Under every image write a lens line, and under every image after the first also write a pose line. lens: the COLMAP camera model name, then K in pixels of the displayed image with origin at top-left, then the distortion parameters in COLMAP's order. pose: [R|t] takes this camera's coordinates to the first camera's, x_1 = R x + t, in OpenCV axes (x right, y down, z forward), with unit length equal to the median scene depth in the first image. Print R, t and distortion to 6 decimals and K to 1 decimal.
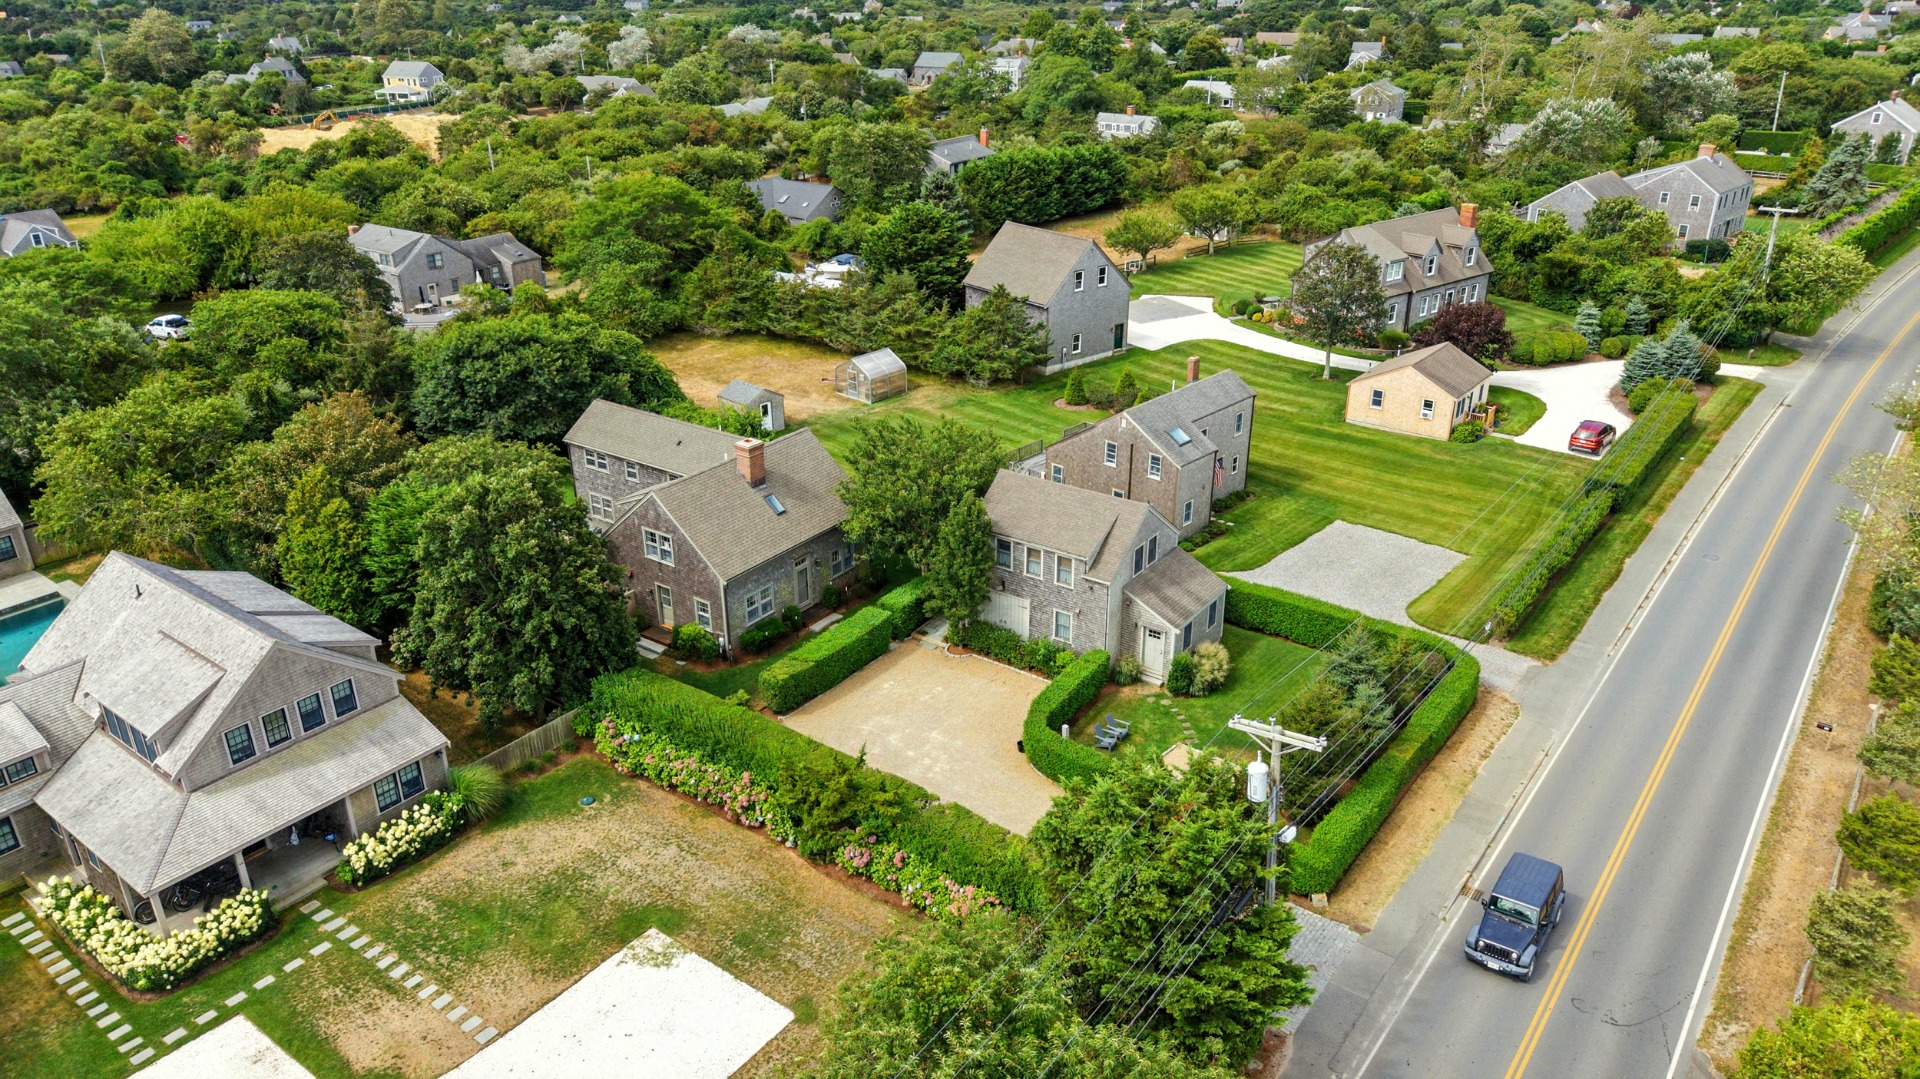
lens RADIAL K [[1295.0, 0, 936.9], [0, 1295.0, 542.8], [0, 0, 1]] dist [0.066217, -0.094027]
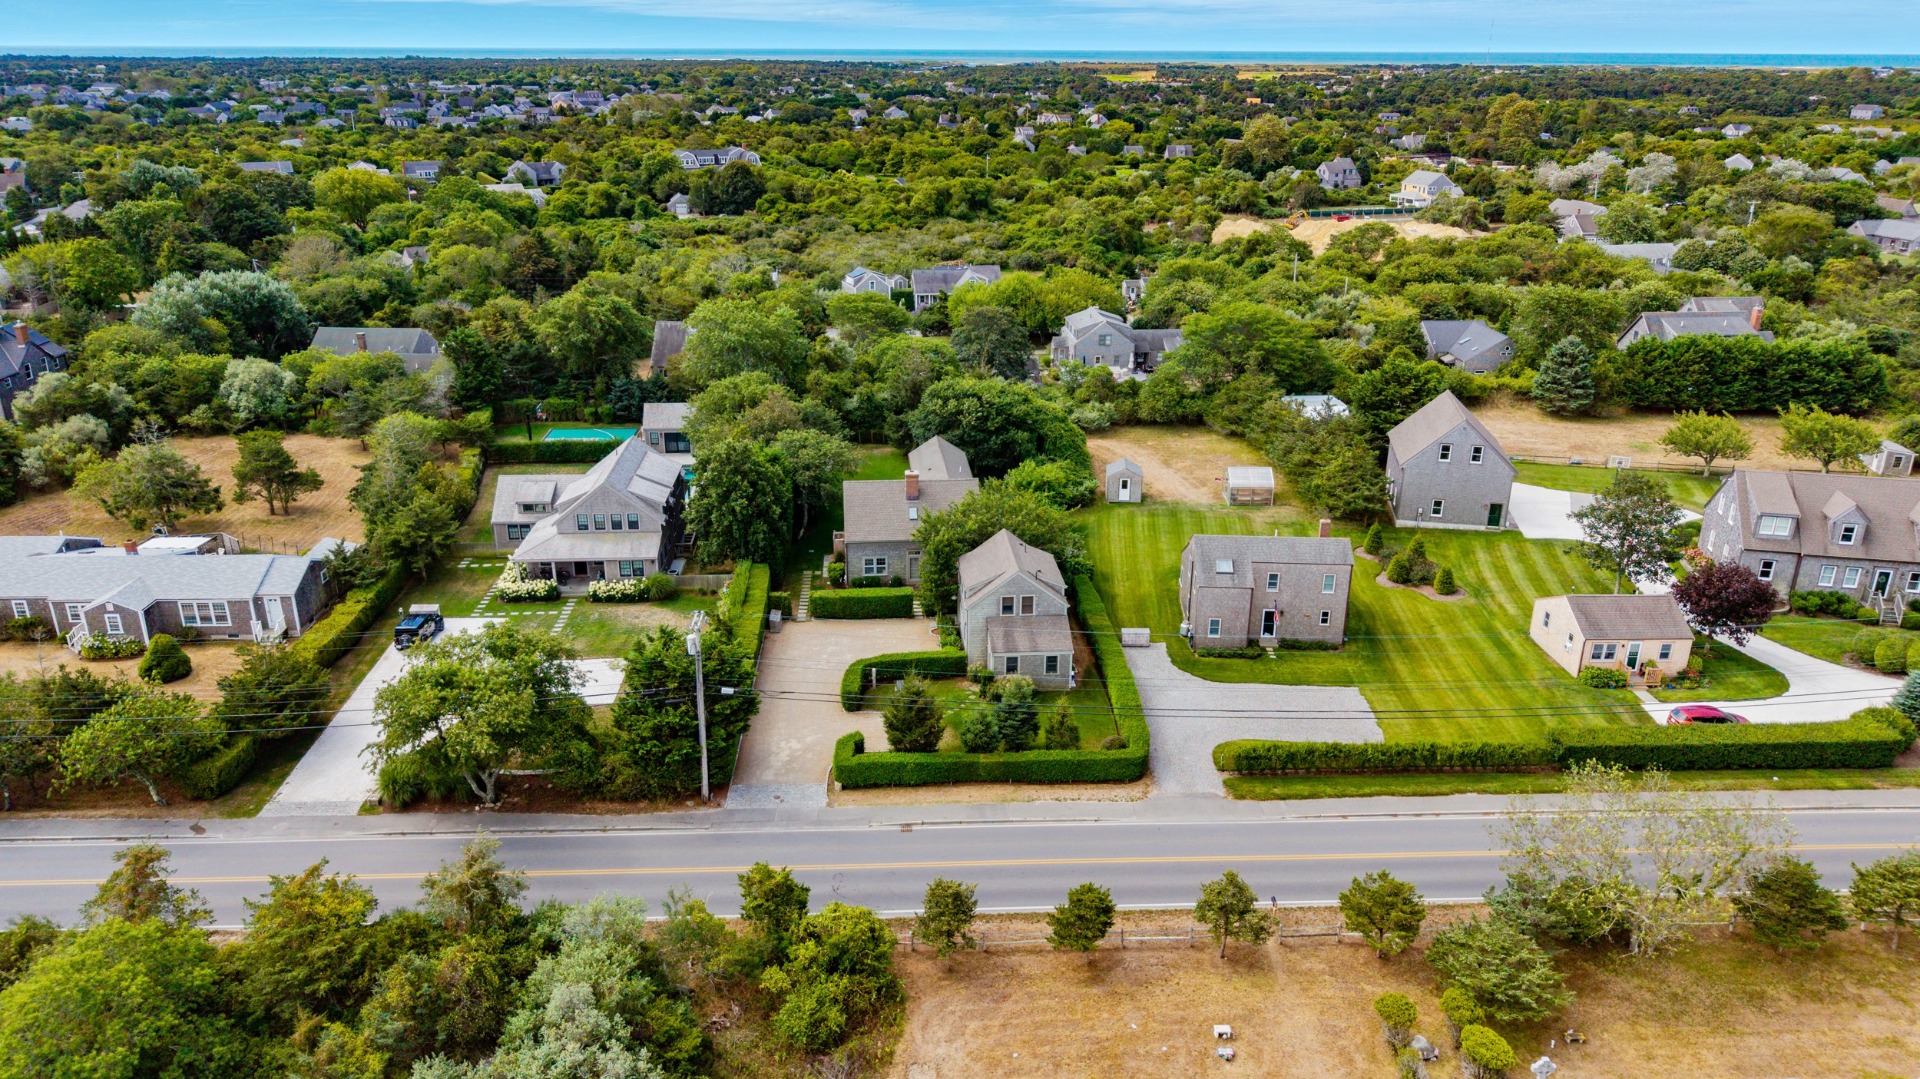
lens RADIAL K [[1295.0, 0, 936.9], [0, 1295.0, 542.8], [0, 0, 1]] dist [0.066217, -0.094027]
pose [[0.644005, 0.283098, -0.710714, 0.628588], [-0.320682, 0.943349, 0.085180, -0.085390], [0.694565, 0.173057, 0.698306, -0.053101]]
